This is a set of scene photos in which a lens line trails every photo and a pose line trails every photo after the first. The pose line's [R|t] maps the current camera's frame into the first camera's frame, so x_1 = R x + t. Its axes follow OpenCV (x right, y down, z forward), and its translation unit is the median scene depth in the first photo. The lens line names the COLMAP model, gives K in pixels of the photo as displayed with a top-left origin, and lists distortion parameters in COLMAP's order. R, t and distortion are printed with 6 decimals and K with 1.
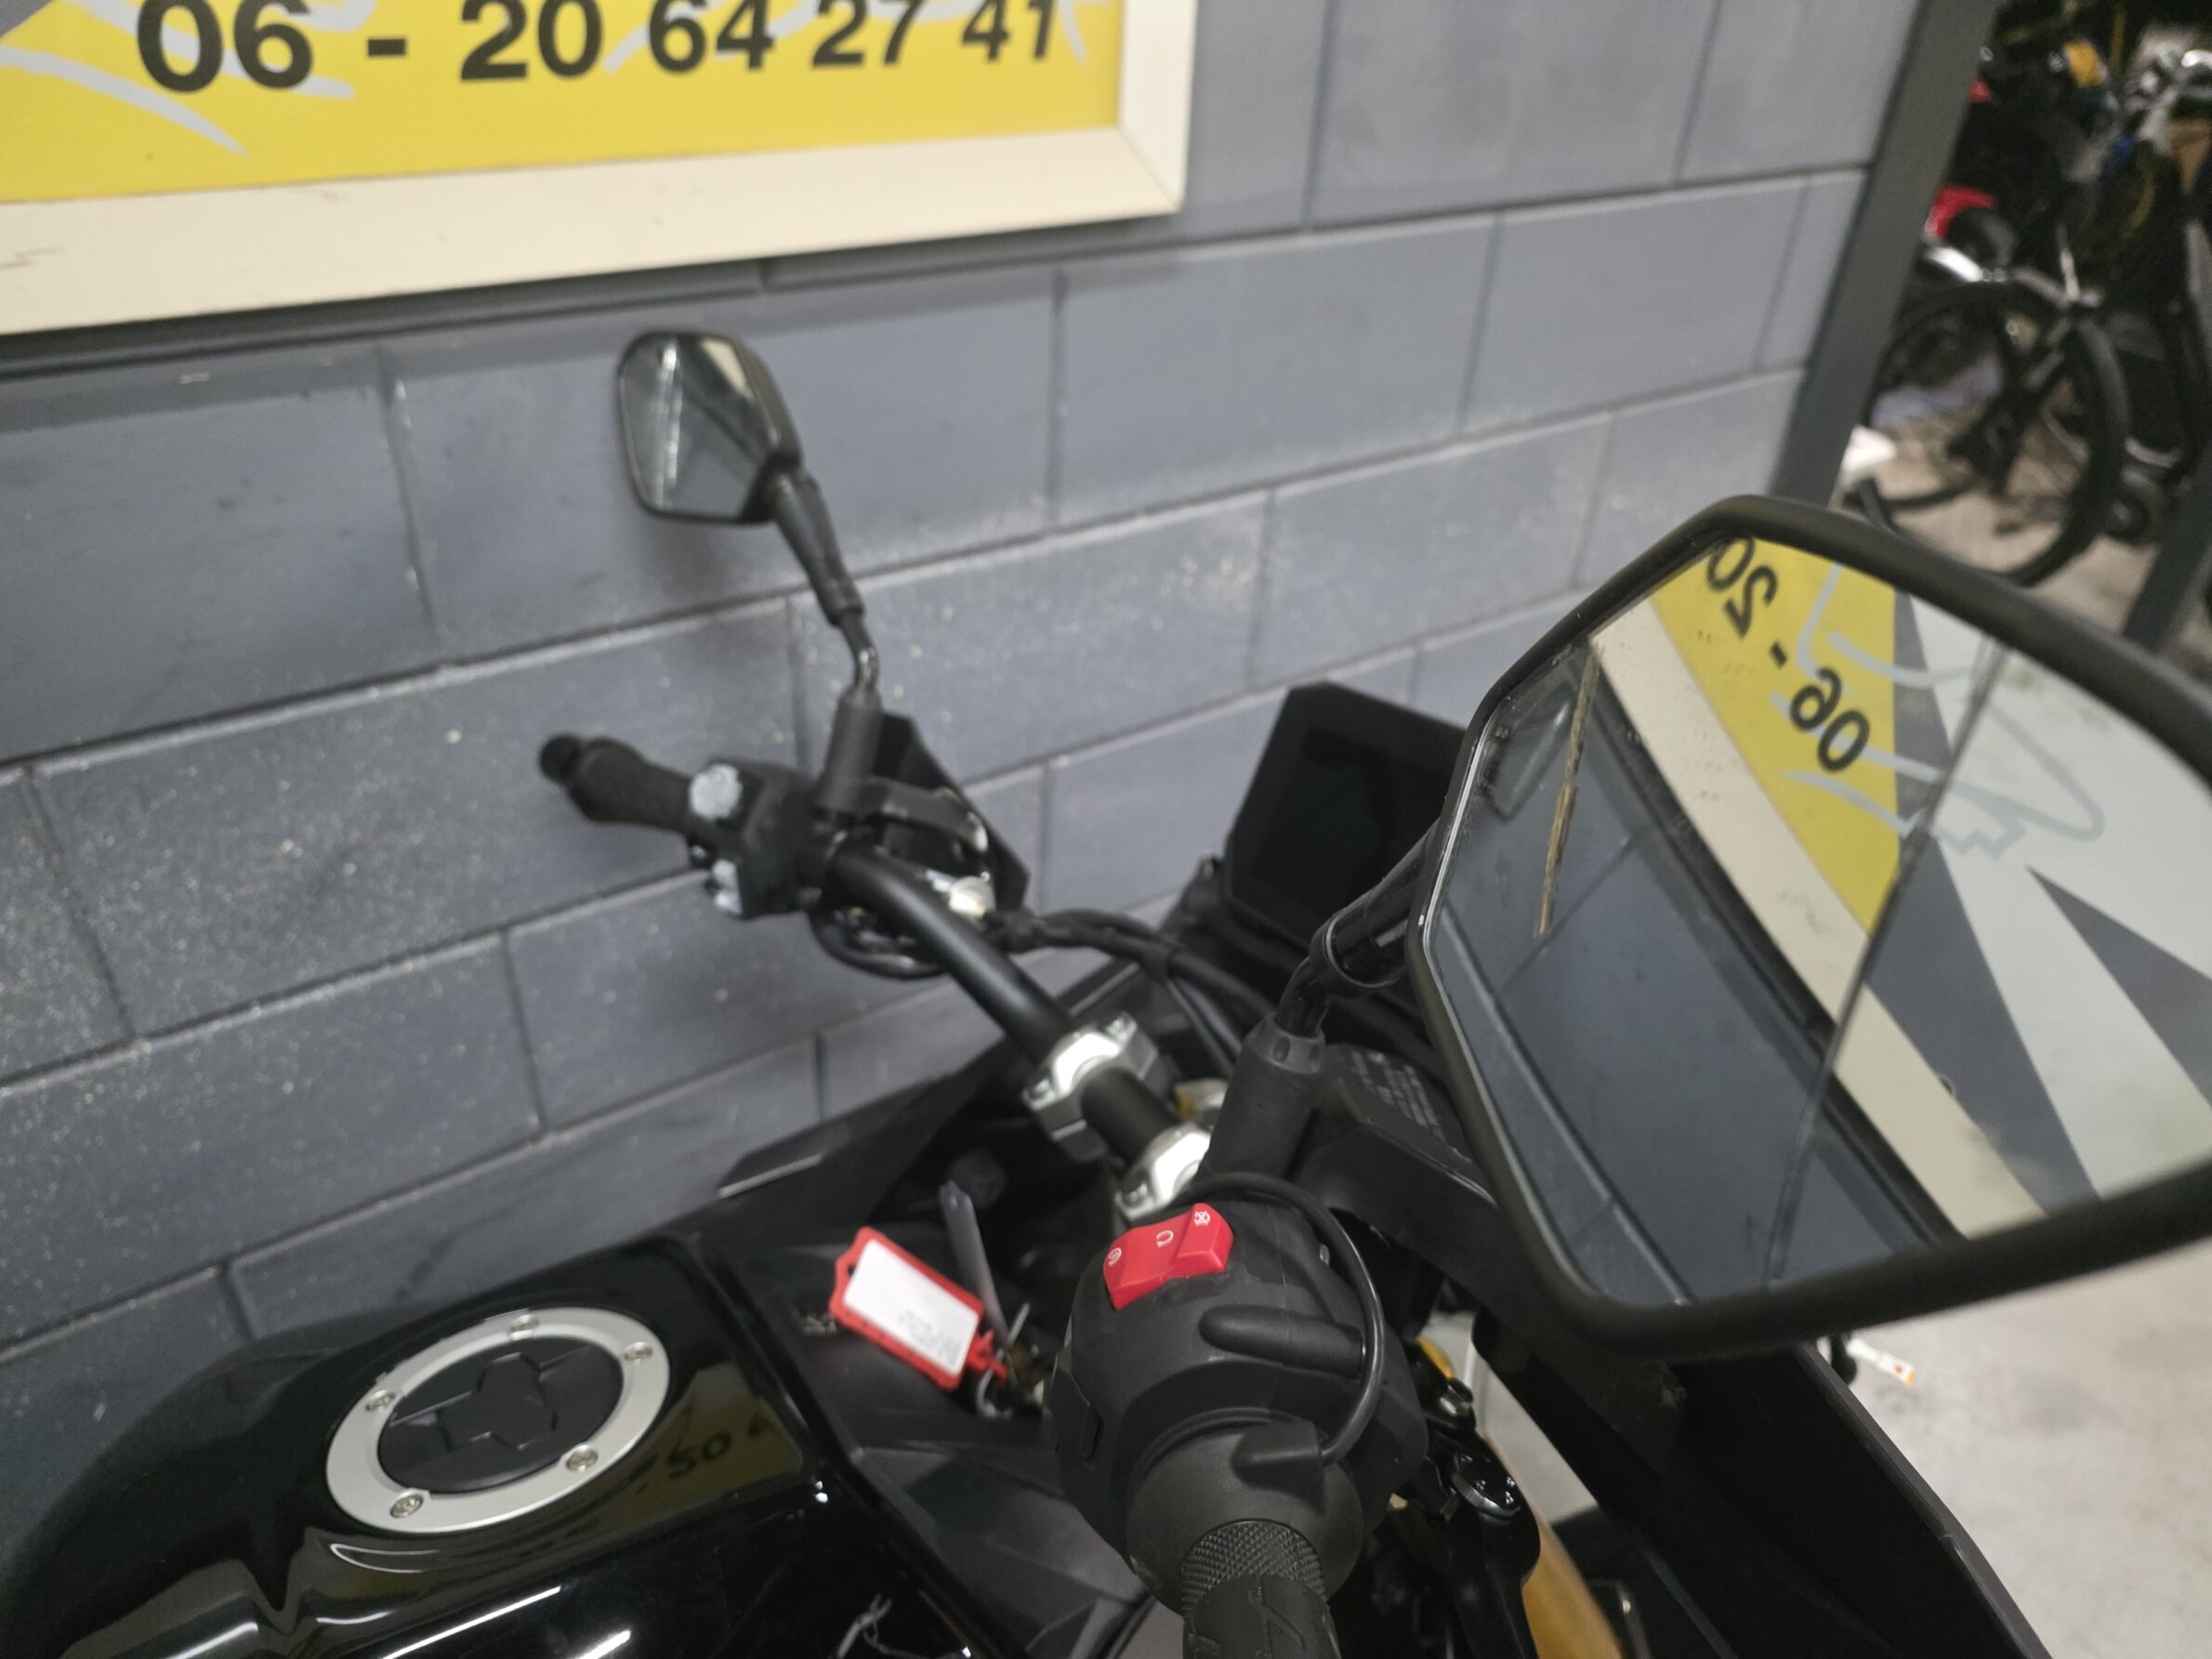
lens RADIAL K [[1522.4, 0, 1109.1], [0, 1522.4, 818.1], [0, 0, 1]] dist [0.049432, -0.041238]
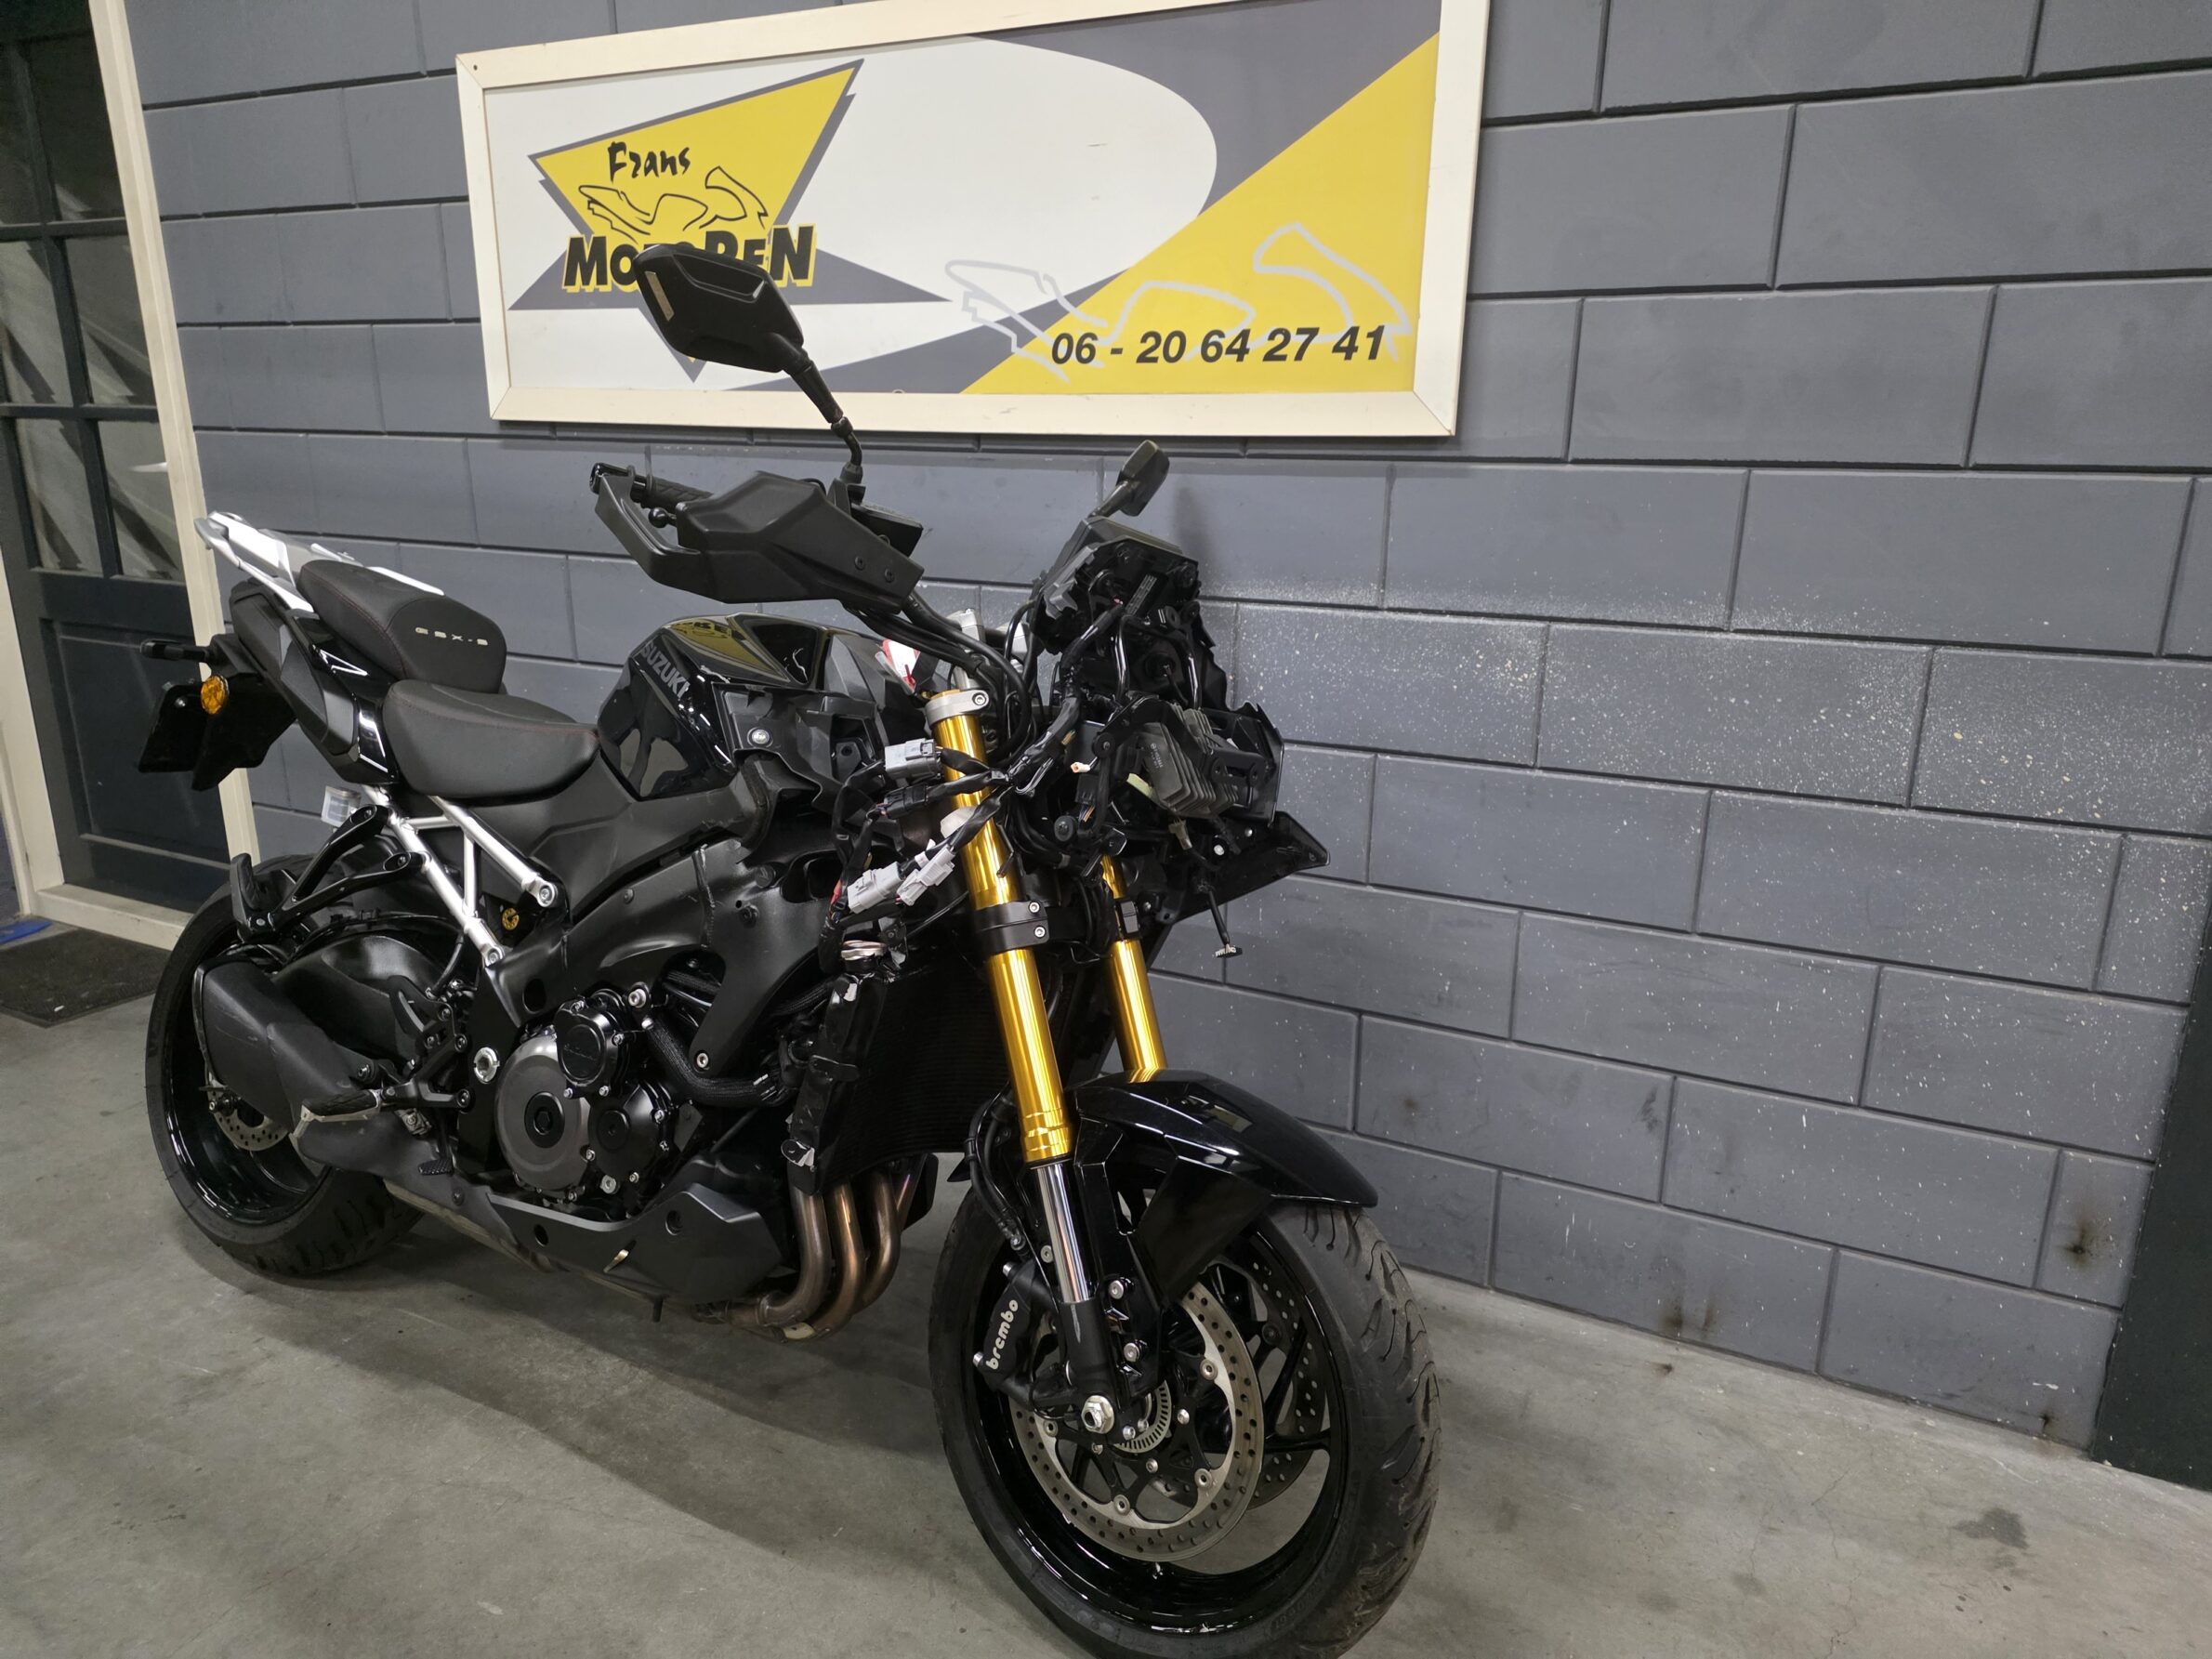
lens RADIAL K [[1522.4, 0, 1071.9], [0, 1522.4, 841.2], [0, 0, 1]] dist [0.049432, -0.041238]
pose [[0.451035, 0.196386, -0.870632, 1.682914], [-0.477395, 0.877297, -0.049427, 0.380239], [0.754096, 0.437929, 0.489445, -0.055822]]
